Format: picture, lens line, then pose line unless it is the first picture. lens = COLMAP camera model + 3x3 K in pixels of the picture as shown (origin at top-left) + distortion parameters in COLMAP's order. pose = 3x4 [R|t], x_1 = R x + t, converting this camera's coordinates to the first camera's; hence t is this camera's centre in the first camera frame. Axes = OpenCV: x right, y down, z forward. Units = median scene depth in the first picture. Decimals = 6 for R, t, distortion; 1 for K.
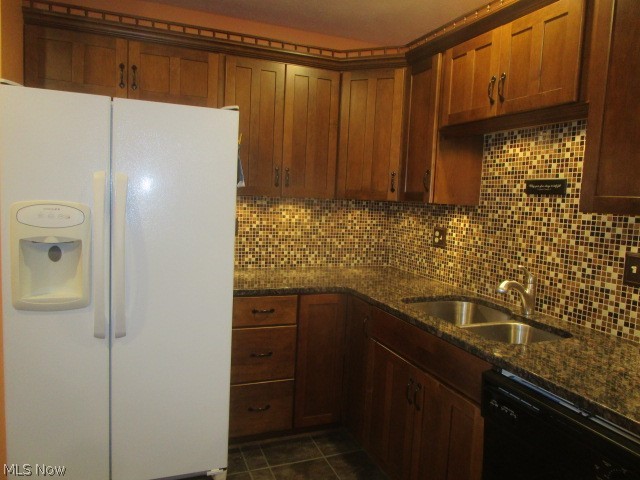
lens RADIAL K [[461.4, 0, 319.0], [0, 461.4, 238.6], [0, 0, 1]] dist [-0.009365, -0.001119]
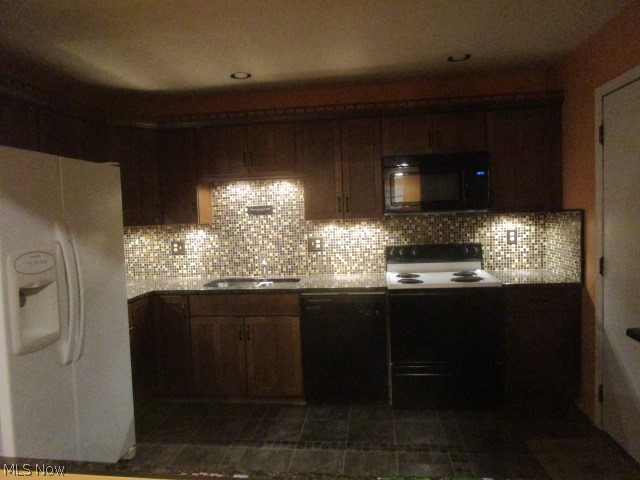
lens RADIAL K [[461.4, 0, 319.0], [0, 461.4, 238.6], [0, 0, 1]] dist [-0.009365, -0.001119]
pose [[0.478512, -0.113314, 0.870739, -0.991675], [0.139730, 0.988829, 0.051893, -0.056200], [-0.866892, 0.096837, 0.489000, -0.112898]]
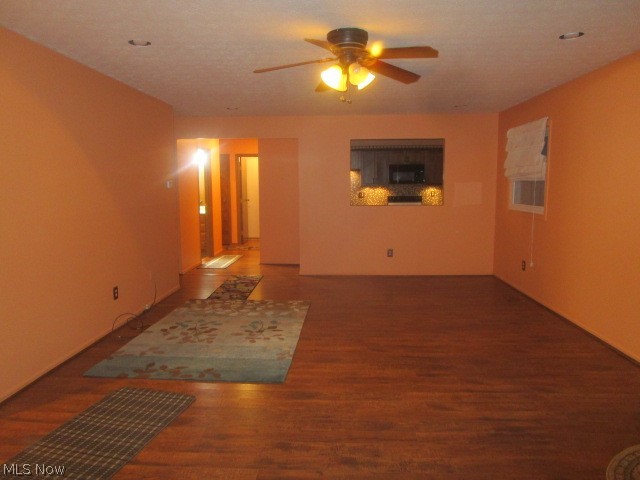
lens RADIAL K [[462.6, 0, 320.5], [0, 462.6, 238.2], [0, 0, 1]] dist [-0.010069, -0.002353]
pose [[0.414878, -0.151337, 0.897203, -3.960094], [0.109288, 0.987220, 0.115985, -0.104751], [-0.903290, 0.049934, 0.426115, -0.852891]]
